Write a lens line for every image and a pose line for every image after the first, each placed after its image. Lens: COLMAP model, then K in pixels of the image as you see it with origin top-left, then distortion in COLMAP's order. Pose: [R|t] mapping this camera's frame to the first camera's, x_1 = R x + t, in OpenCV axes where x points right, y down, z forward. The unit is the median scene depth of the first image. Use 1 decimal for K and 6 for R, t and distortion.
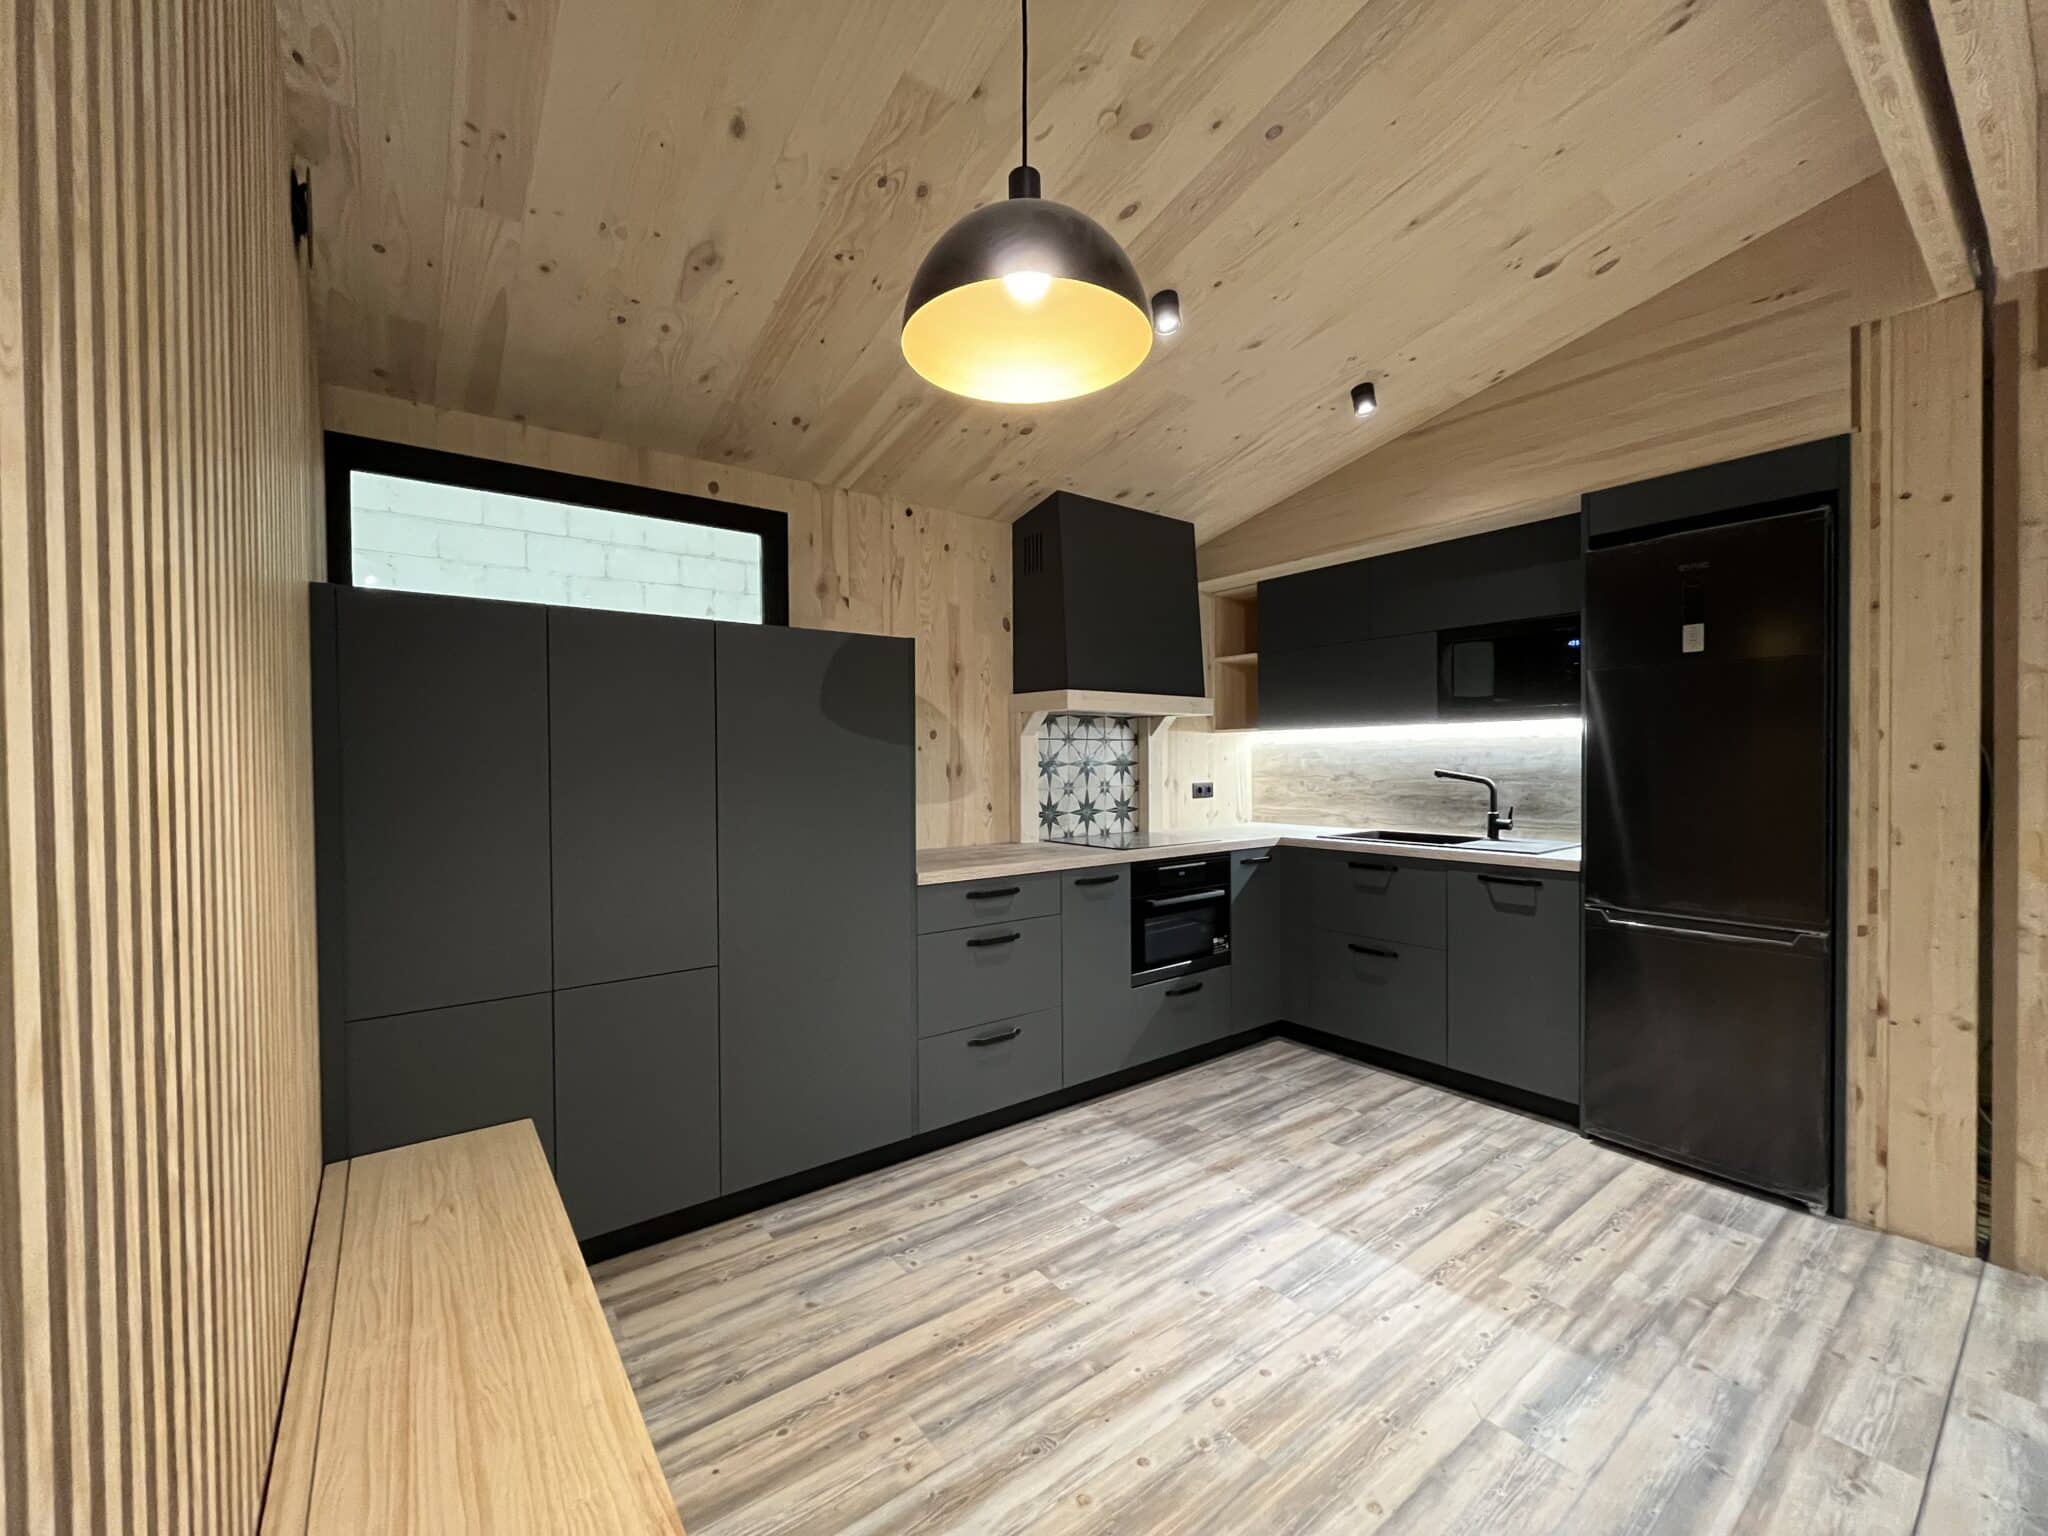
lens RADIAL K [[826.1, 0, 1020.0], [0, 826.1, 770.7], [0, 0, 1]] dist [-0.001770, -0.000169]
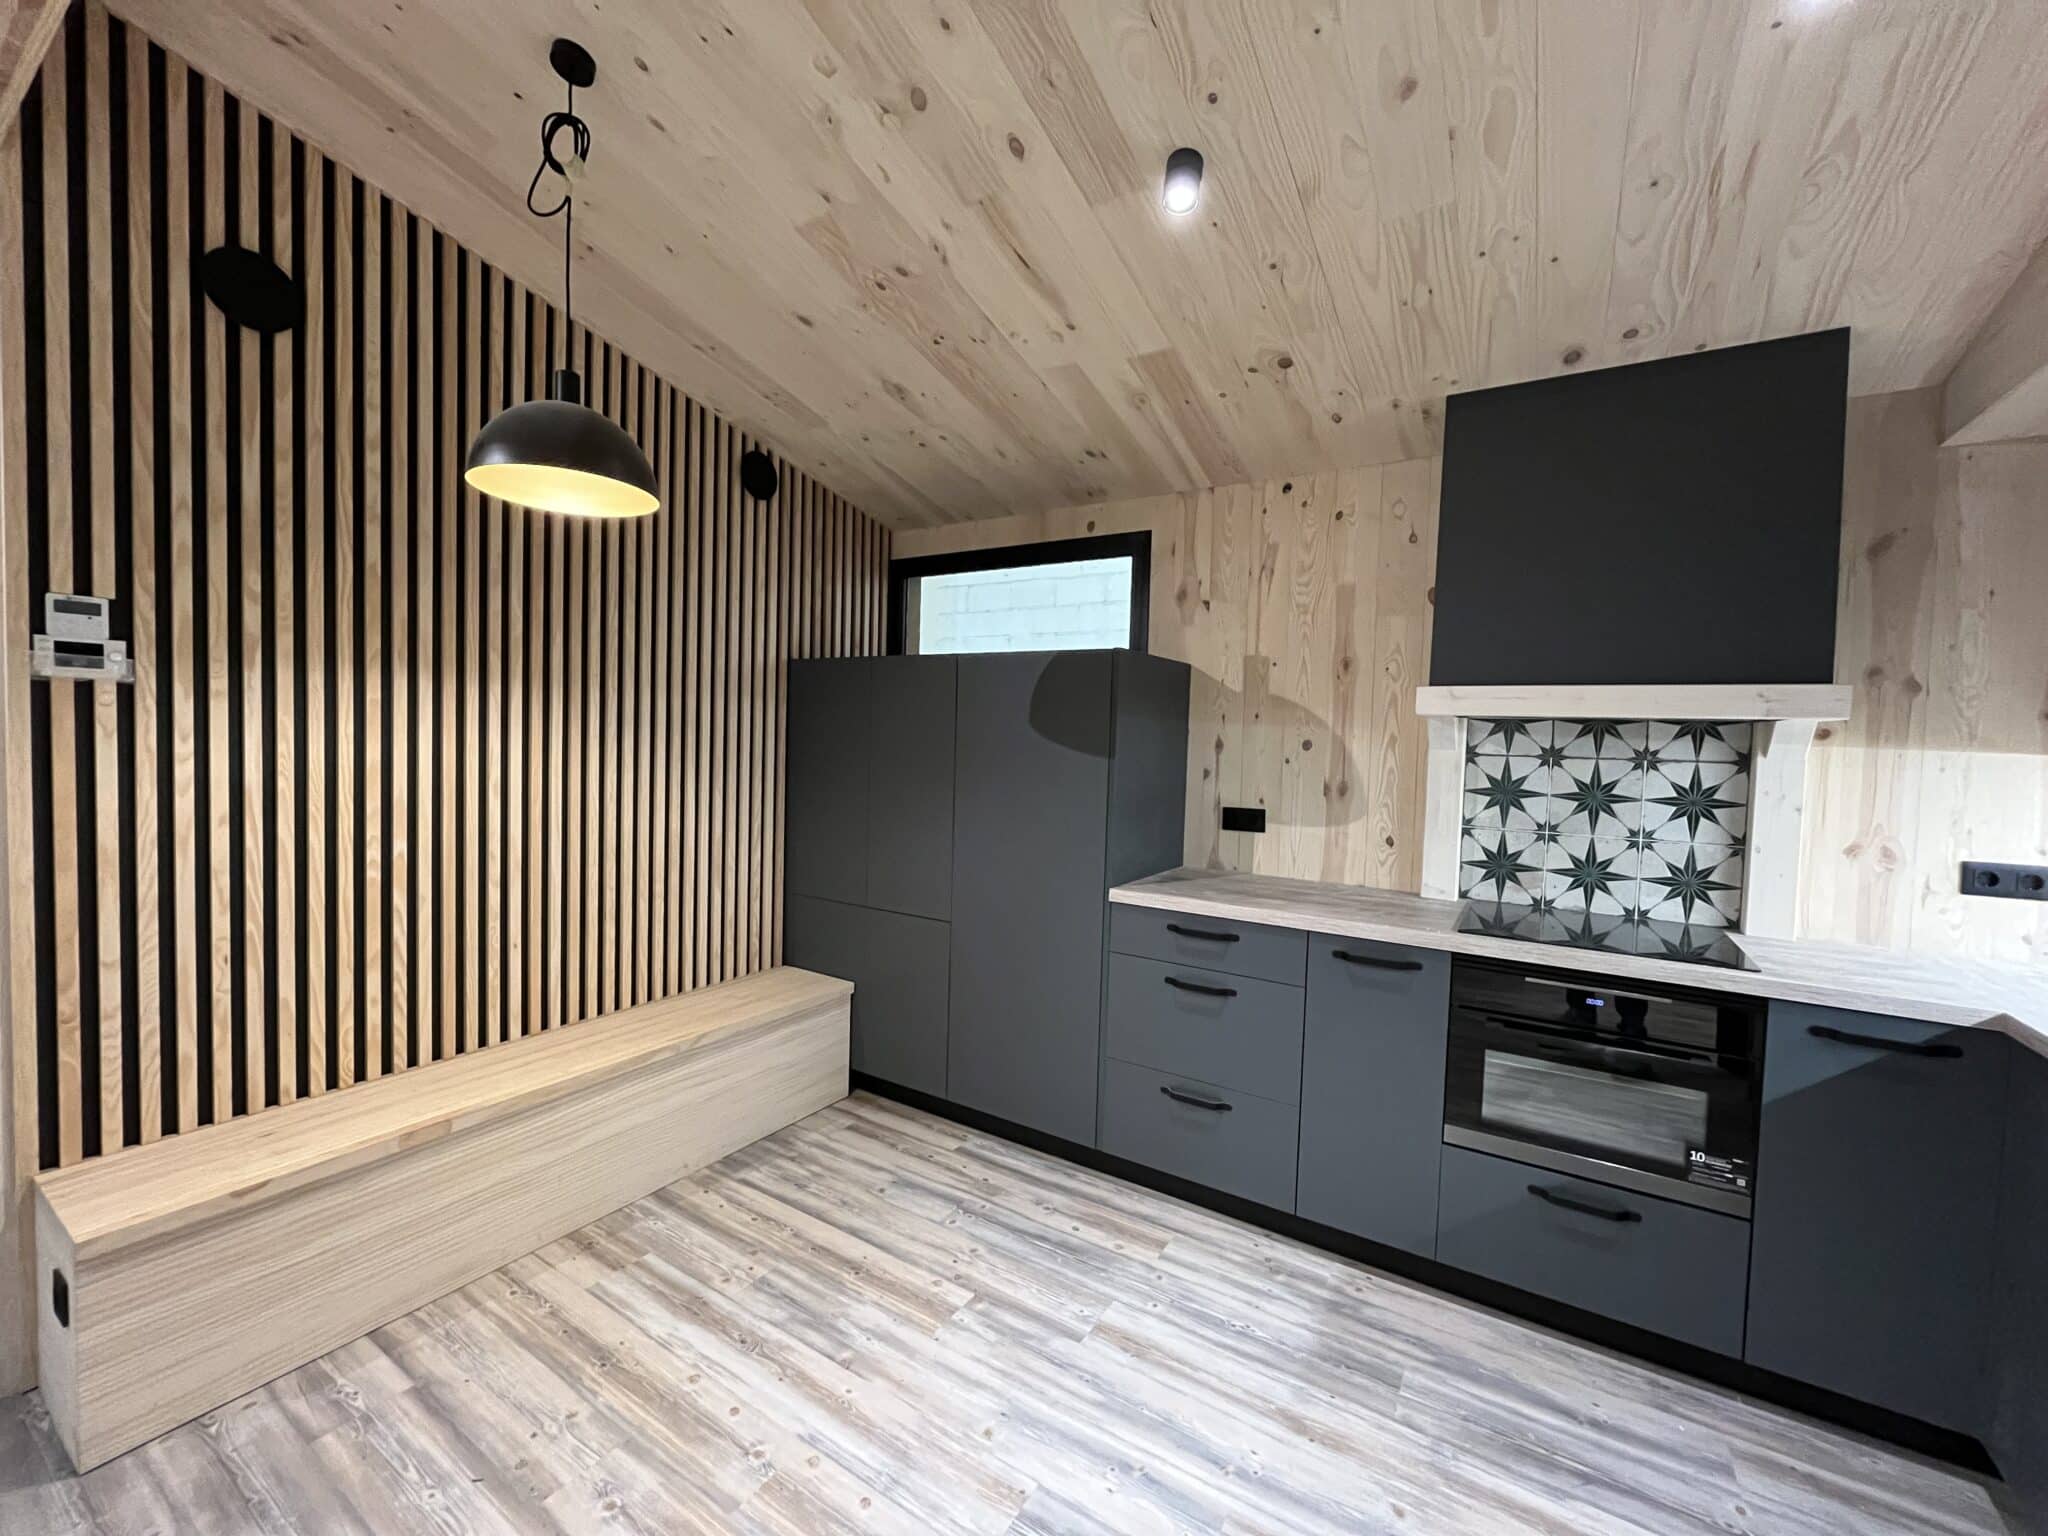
lens RADIAL K [[826.1, 0, 1020.0], [0, 826.1, 770.7], [0, 0, 1]] dist [-0.001770, -0.000169]
pose [[0.353190, 0.056812, -0.933825, 0.690377], [-0.045177, 0.998026, 0.043631, -0.048890], [0.934460, 0.026778, 0.355059, 0.509919]]
